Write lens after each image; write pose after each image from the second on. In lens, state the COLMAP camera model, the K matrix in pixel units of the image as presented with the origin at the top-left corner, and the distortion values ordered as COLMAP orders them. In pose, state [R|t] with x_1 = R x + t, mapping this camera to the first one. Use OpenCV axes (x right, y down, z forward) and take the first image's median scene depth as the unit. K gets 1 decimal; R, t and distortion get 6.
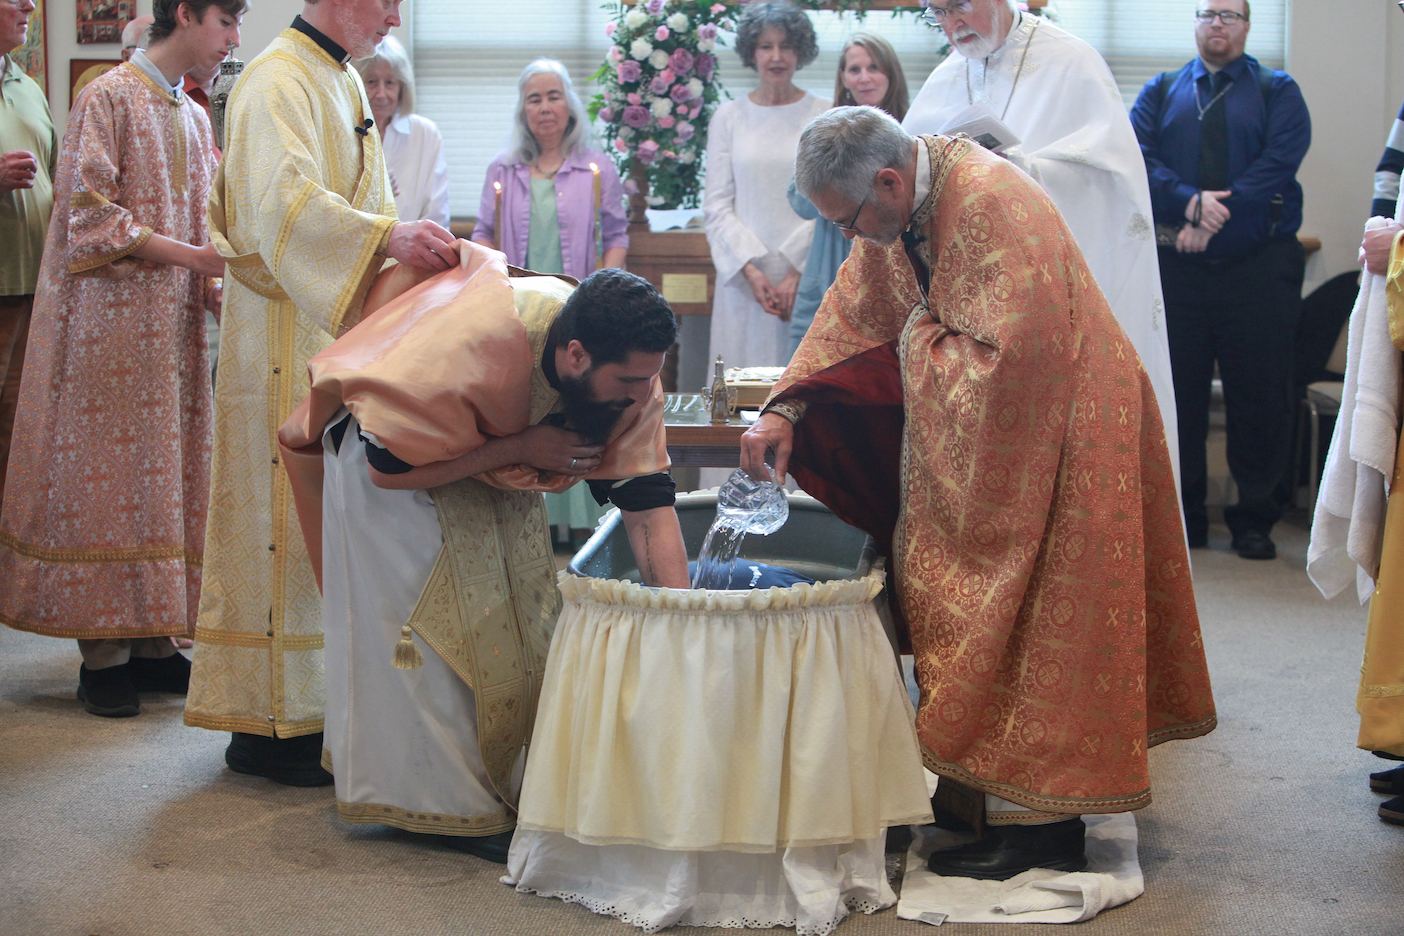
lens RADIAL K [[2932.5, 0, 679.6], [0, 2932.5, 497.1], [0, 0, 1]] dist [-0.289111, 0.000000]
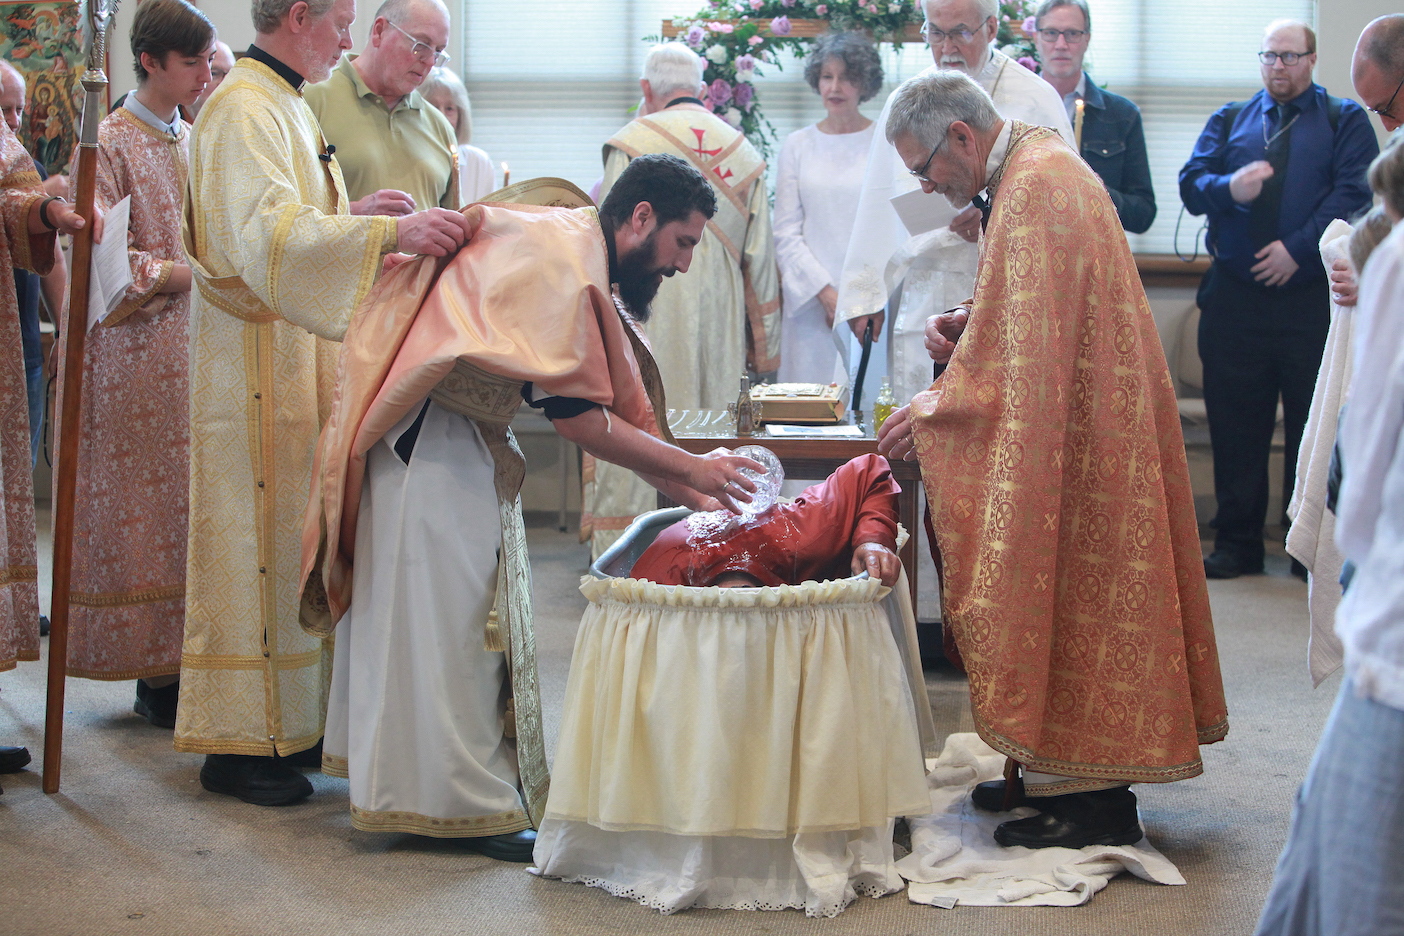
lens RADIAL K [[2932.5, 0, 705.0], [0, 2932.5, 462.0], [0, 0, 1]] dist [-0.289111, 0.000000]
pose [[0.999850, -0.002082, -0.017169, 0.012790], [0.001656, 0.999692, -0.024769, 0.007237], [0.017215, 0.024736, 0.999546, -0.030568]]
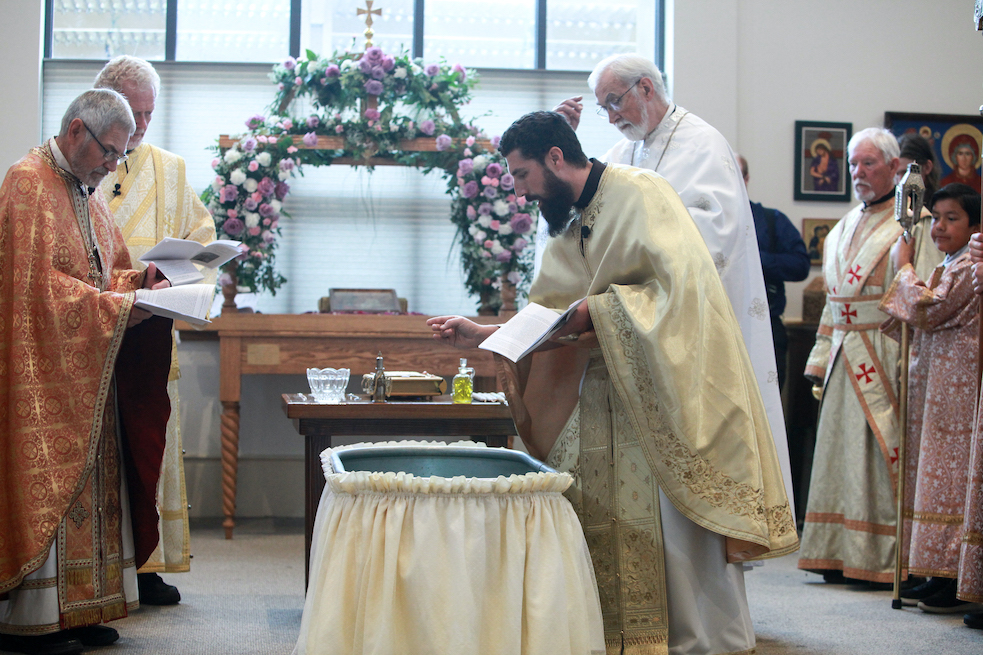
lens RADIAL K [[2053.2, 0, 489.8], [0, 2053.2, 362.7], [0, 0, 1]] dist [-0.289111, 0.000000]
pose [[0.977117, 0.001669, 0.212697, -0.102724], [0.024802, 0.992254, -0.121728, 0.054059], [-0.211252, 0.124217, 0.969506, 0.050693]]
